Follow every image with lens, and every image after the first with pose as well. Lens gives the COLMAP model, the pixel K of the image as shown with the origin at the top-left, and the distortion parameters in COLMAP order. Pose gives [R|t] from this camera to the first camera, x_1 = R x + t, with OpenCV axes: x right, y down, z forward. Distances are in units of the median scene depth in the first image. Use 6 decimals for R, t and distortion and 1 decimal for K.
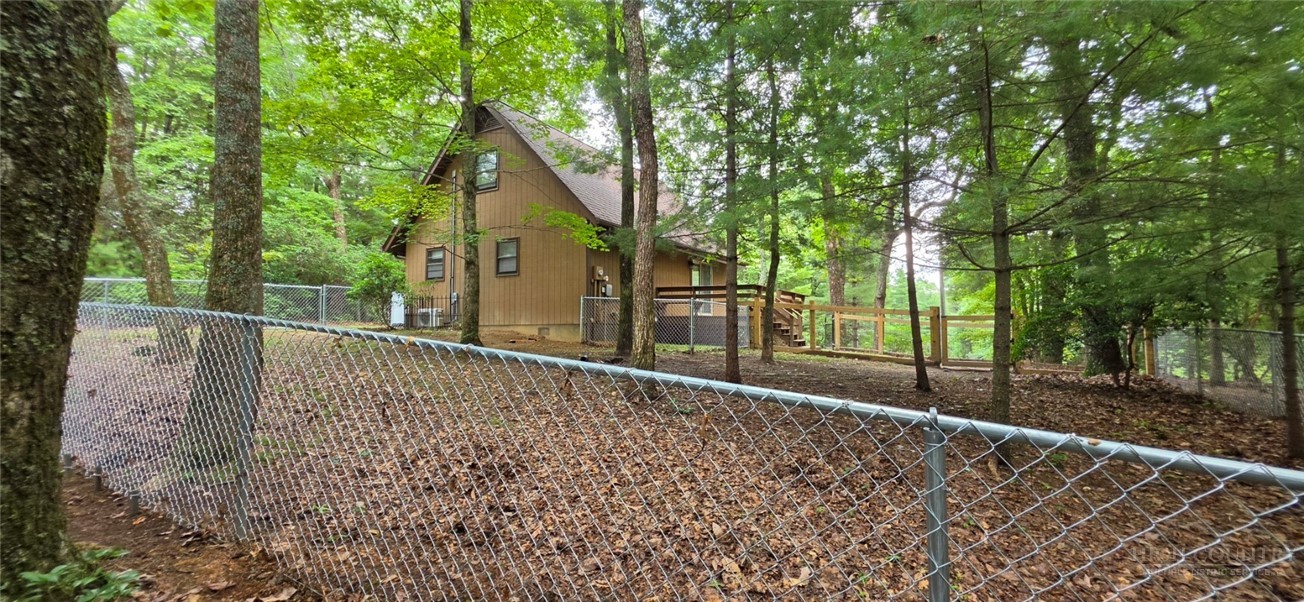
lens RADIAL K [[525.8, 0, 656.2], [0, 525.8, 300.7], [0, 0, 1]] dist [-0.002223, -0.001044]
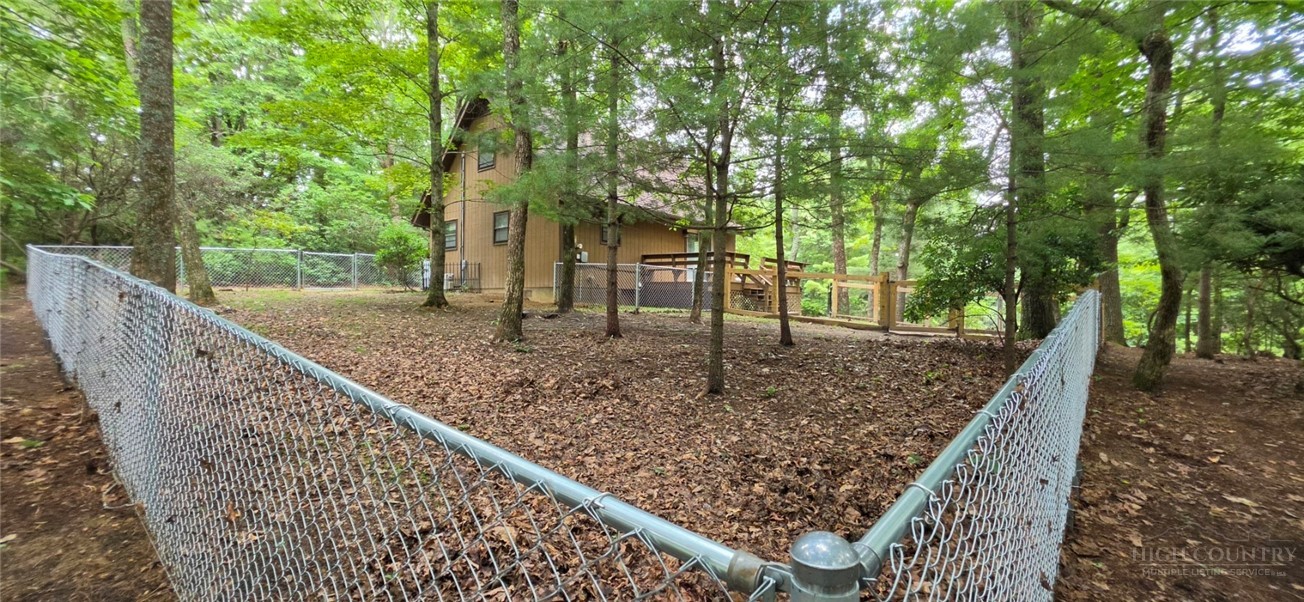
lens RADIAL K [[525.8, 0, 645.0], [0, 525.8, 303.1], [0, 0, 1]] dist [-0.002223, -0.001044]
pose [[0.983425, 0.013775, -0.180793, 0.225074], [-0.003629, 0.998405, 0.056332, 0.013179], [0.181281, -0.054743, 0.981907, -0.054511]]
